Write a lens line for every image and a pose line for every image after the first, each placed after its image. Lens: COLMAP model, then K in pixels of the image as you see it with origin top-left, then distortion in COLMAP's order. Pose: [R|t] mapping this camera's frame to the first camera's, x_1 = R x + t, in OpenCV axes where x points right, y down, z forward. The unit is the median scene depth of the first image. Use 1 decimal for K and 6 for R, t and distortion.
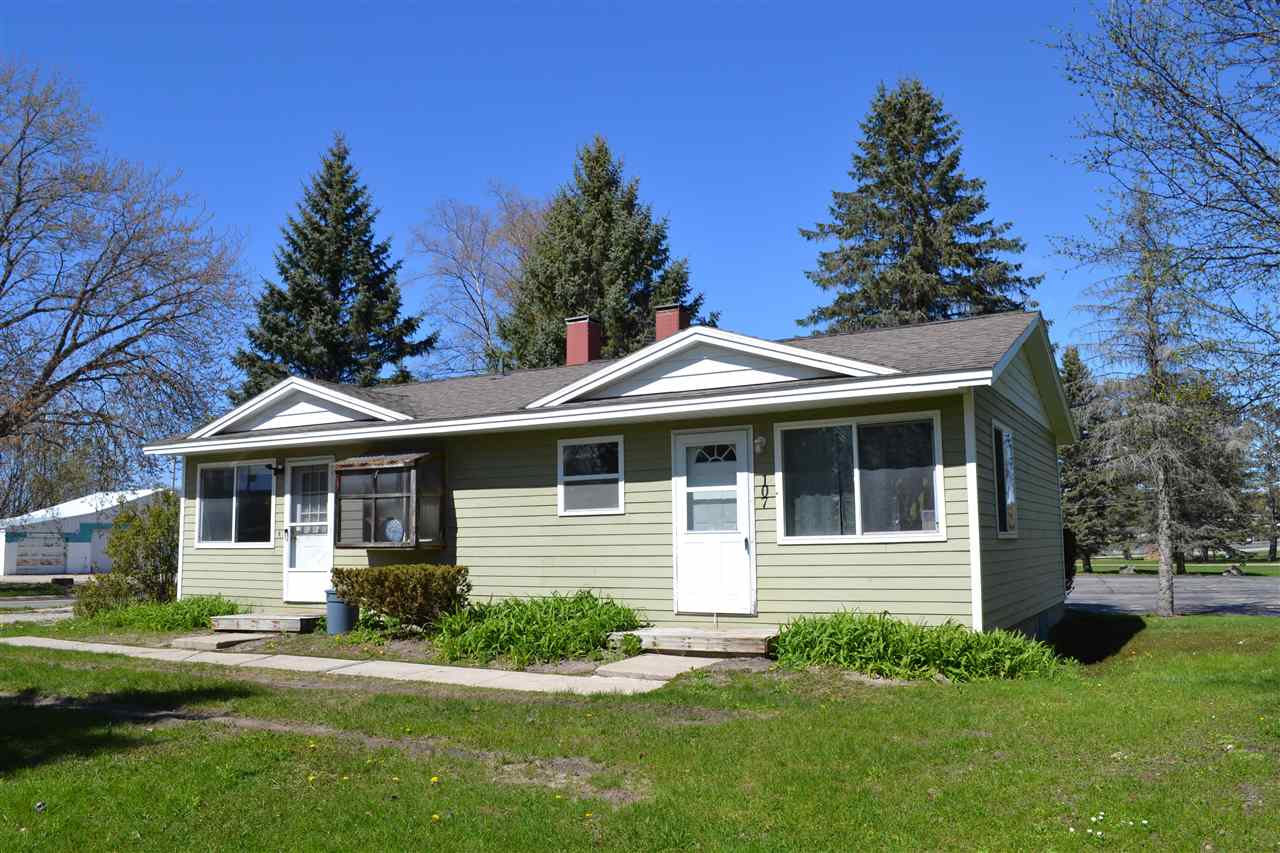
lens RADIAL K [[1016.1, 0, 640.0], [0, 1016.1, 426.5], [0, 0, 1]] dist [-0.087856, 0.015677]
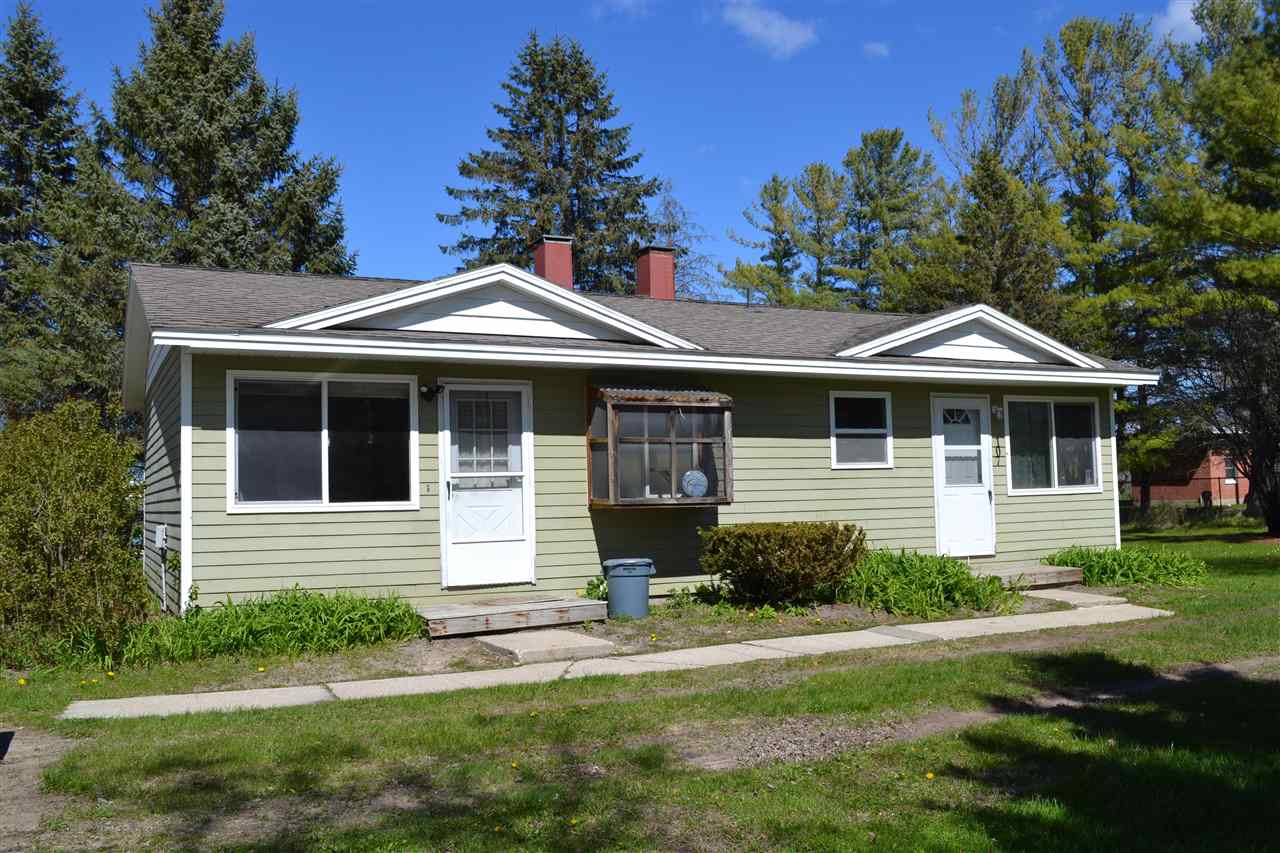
lens RADIAL K [[1058.6, 0, 640.0], [0, 1058.6, 426.5], [0, 0, 1]] dist [-0.046943, -0.003828]
pose [[0.579178, 0.056432, 0.813245, -1.008443], [-0.077806, 0.996874, -0.013762, 0.075501], [-0.811479, -0.055304, 0.581758, 0.557526]]
